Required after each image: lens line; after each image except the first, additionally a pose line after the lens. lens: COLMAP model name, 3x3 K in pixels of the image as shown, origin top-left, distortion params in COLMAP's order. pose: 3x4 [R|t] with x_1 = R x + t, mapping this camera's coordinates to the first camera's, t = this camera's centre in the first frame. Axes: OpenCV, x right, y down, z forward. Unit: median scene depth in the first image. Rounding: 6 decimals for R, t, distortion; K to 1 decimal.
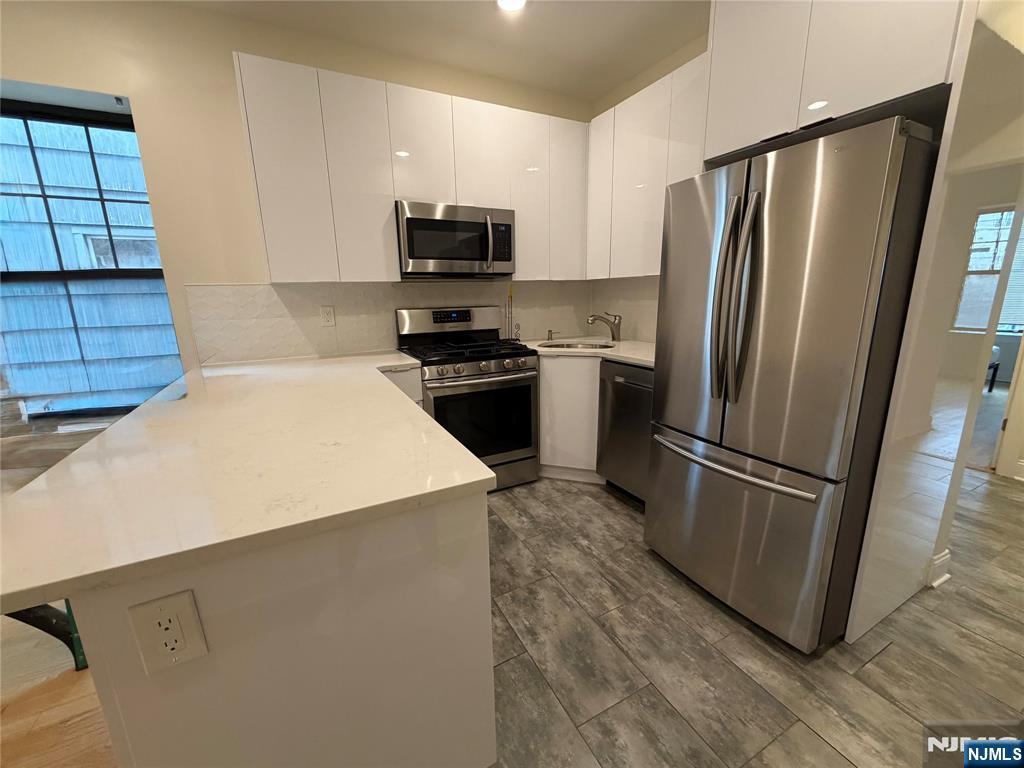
lens RADIAL K [[410.0, 0, 508.6], [0, 410.0, 382.3], [0, 0, 1]] dist [0.001589, 0.000067]
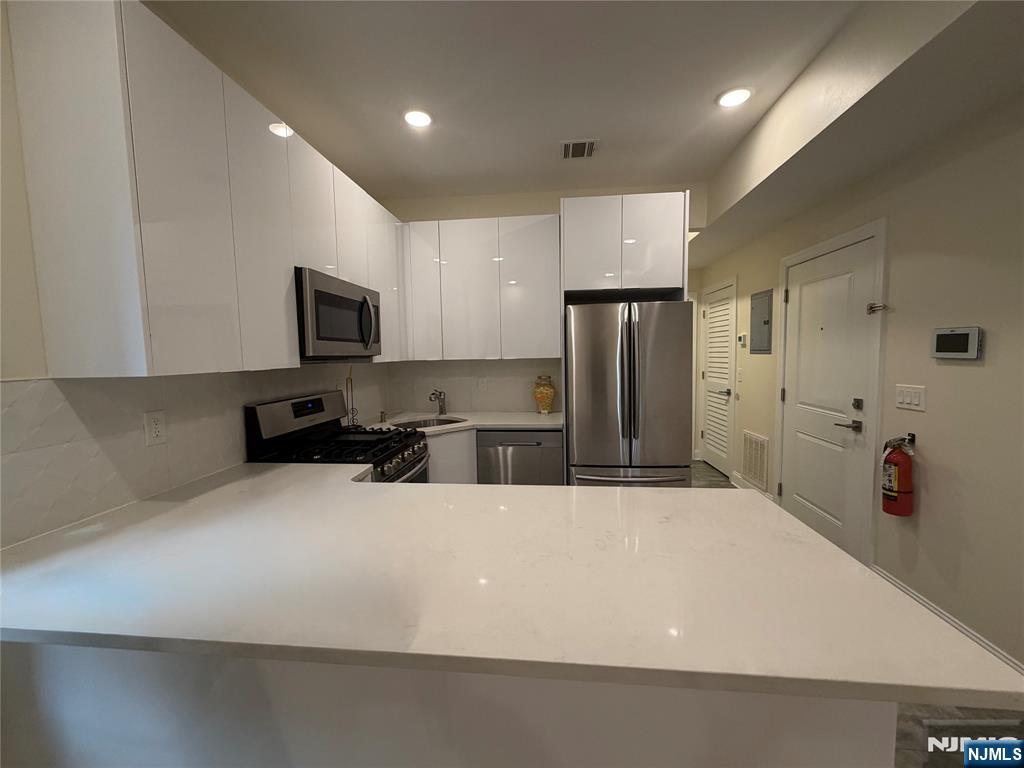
lens RADIAL K [[410.0, 0, 518.8], [0, 410.0, 385.5], [0, 0, 1]] dist [0.001589, 0.000067]
pose [[0.529722, -0.054761, 0.846402, -0.642036], [0.178248, 0.982816, -0.047970, -0.098659], [-0.829230, 0.176280, 0.530380, 0.253048]]
